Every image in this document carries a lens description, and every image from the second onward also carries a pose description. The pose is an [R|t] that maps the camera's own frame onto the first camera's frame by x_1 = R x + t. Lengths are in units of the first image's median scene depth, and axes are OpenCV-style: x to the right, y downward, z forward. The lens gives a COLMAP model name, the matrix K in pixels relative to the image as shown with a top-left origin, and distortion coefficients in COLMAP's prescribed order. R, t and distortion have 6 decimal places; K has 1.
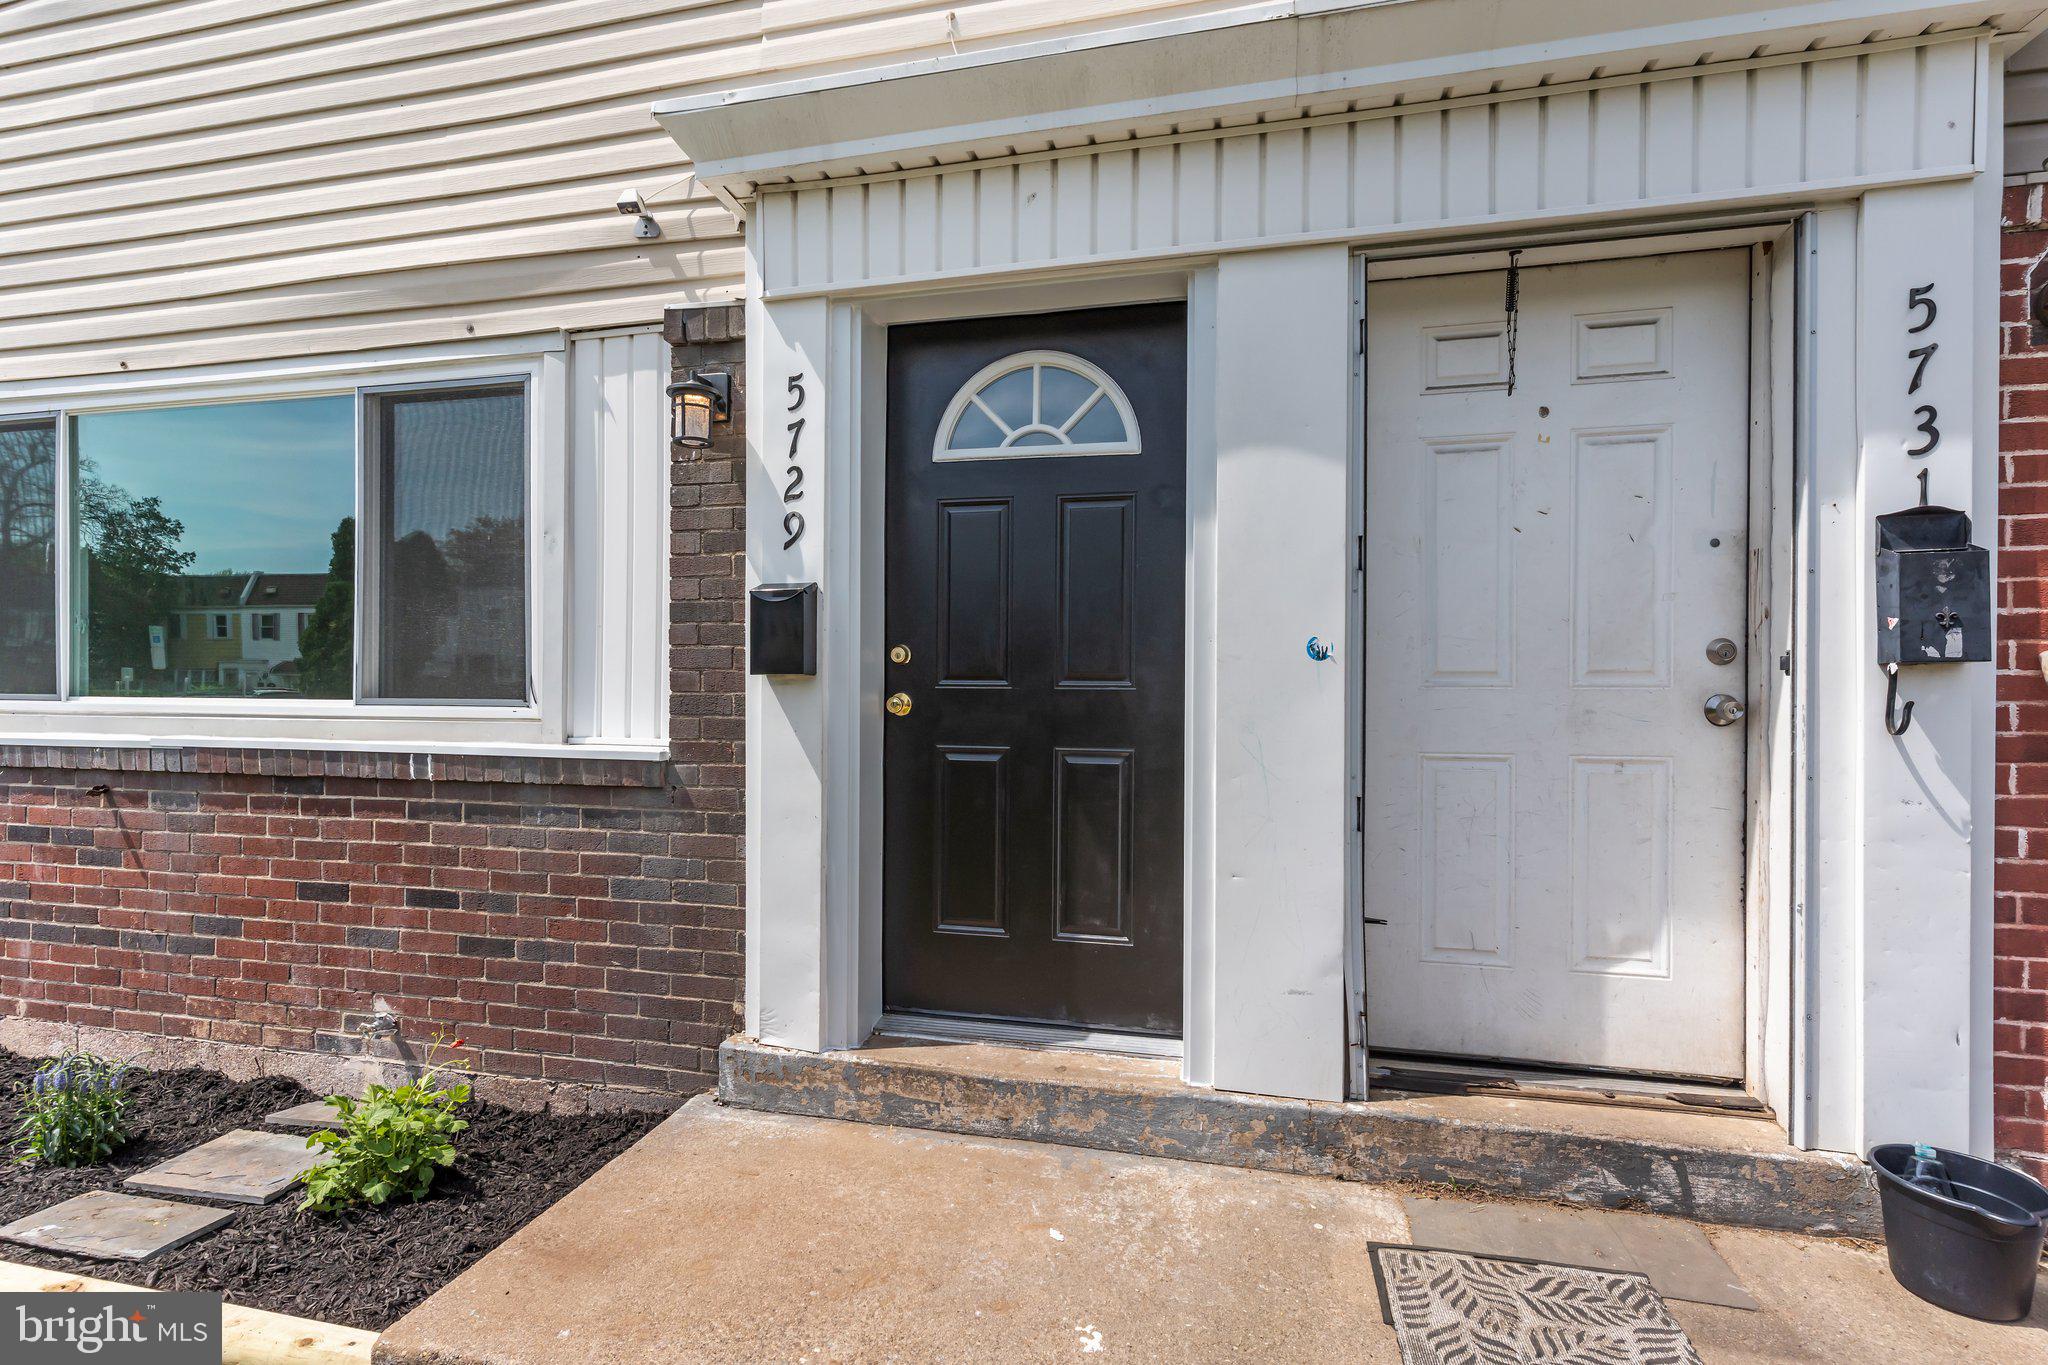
lens RADIAL K [[979.1, 0, 1027.2], [0, 979.1, 666.3], [0, 0, 1]] dist [0.002072, -0.000653]
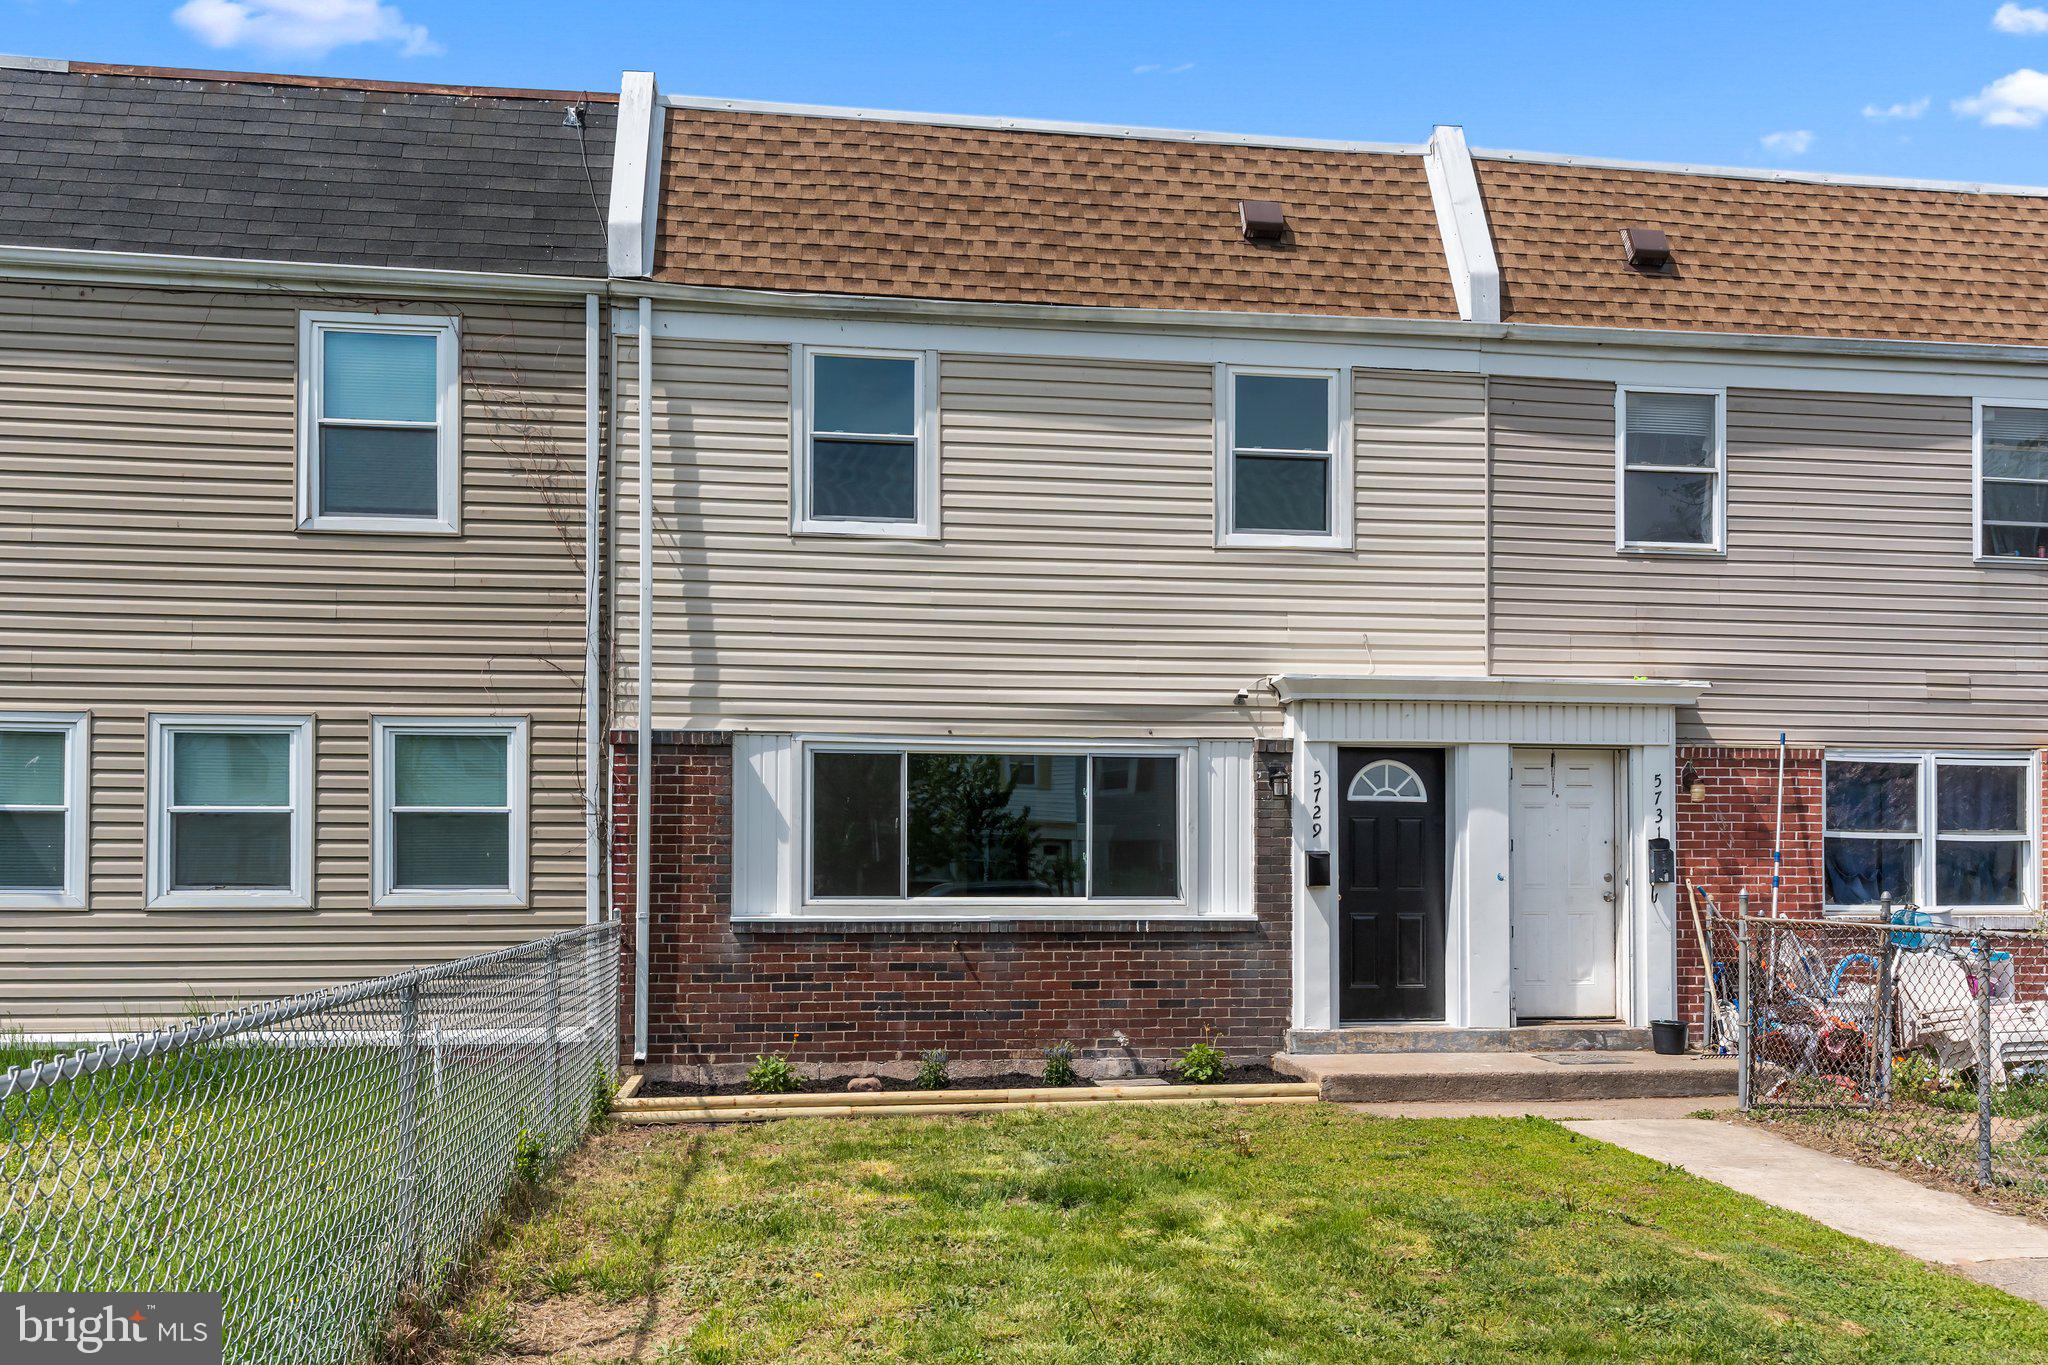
lens RADIAL K [[1627.9, 0, 1026.3], [0, 1627.9, 770.6], [0, 0, 1]] dist [0.006423, 0.003071]
pose [[0.930775, 0.021060, 0.364986, -2.428599], [-0.004315, 0.998903, -0.046634, -0.088003], [-0.365568, 0.041831, 0.929844, -2.631229]]
